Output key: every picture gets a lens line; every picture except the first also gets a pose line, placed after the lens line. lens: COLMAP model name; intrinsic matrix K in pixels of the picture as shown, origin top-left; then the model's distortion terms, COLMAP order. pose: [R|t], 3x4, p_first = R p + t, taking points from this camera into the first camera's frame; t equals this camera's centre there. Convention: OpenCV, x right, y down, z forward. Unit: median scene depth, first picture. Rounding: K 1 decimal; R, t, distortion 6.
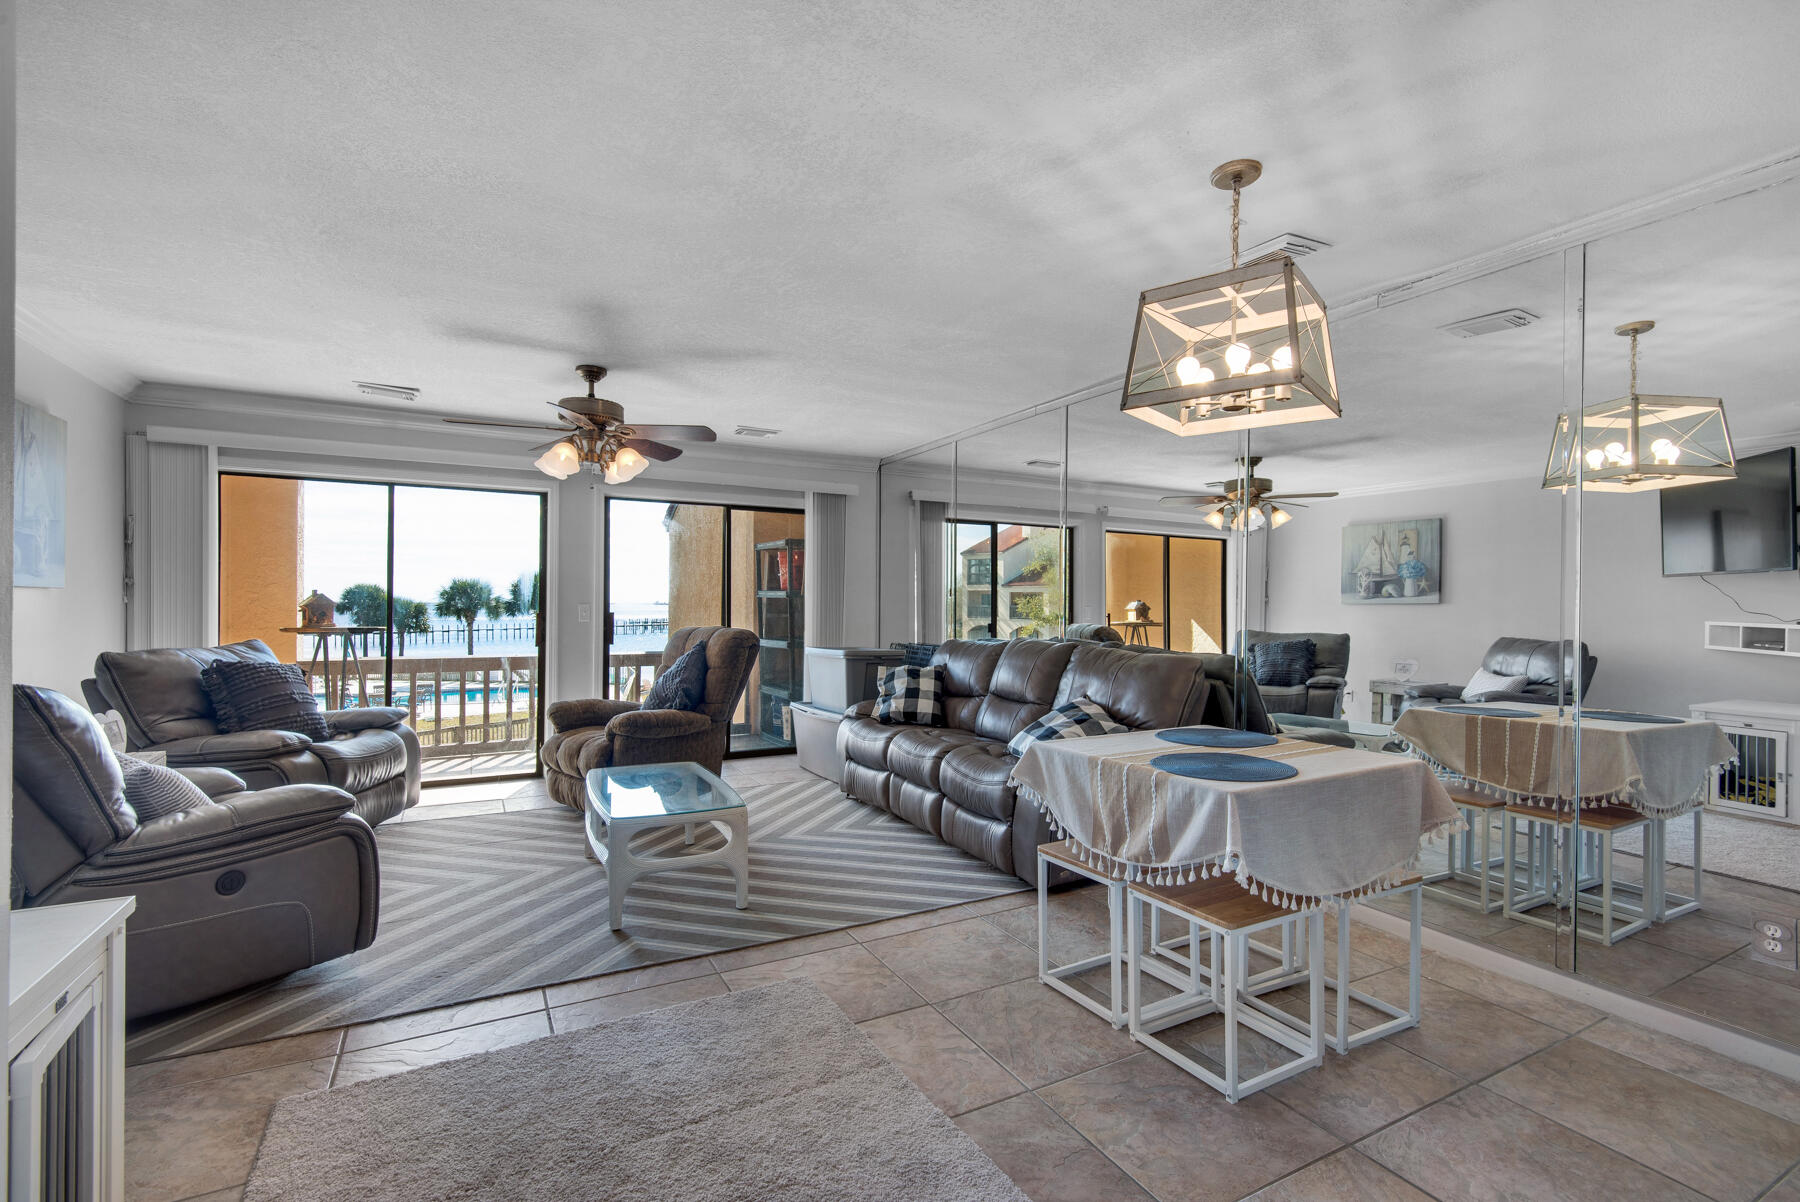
lens RADIAL K [[808.2, 0, 920.2], [0, 808.2, 607.0], [0, 0, 1]] dist [0.020179, -0.010508]
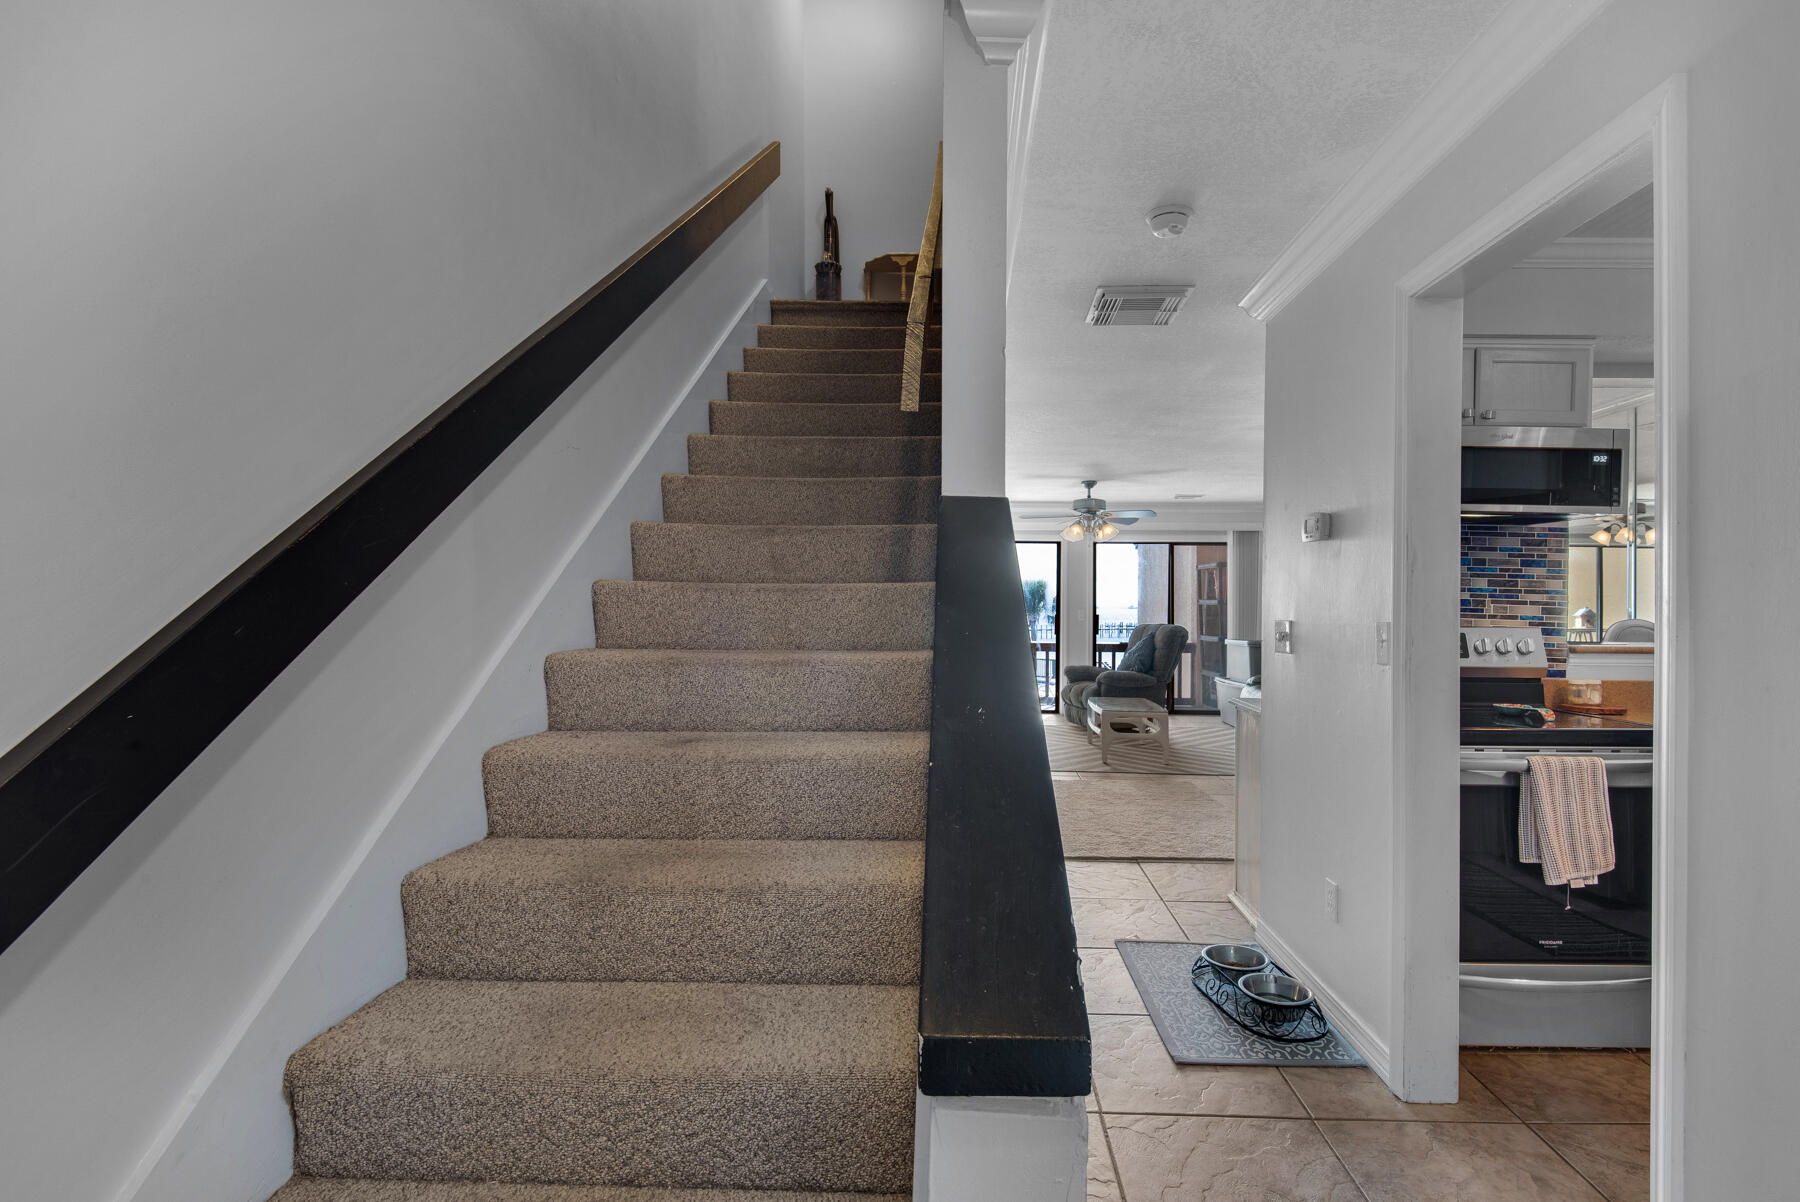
lens RADIAL K [[846.5, 0, 948.9], [0, 846.5, 600.1], [0, 0, 1]] dist [0.015837, -0.004149]
pose [[0.864197, -0.005954, -0.503118, 0.240275], [-0.001406, 0.999897, -0.014248, 0.002023], [0.503151, 0.013021, 0.864100, -0.689775]]
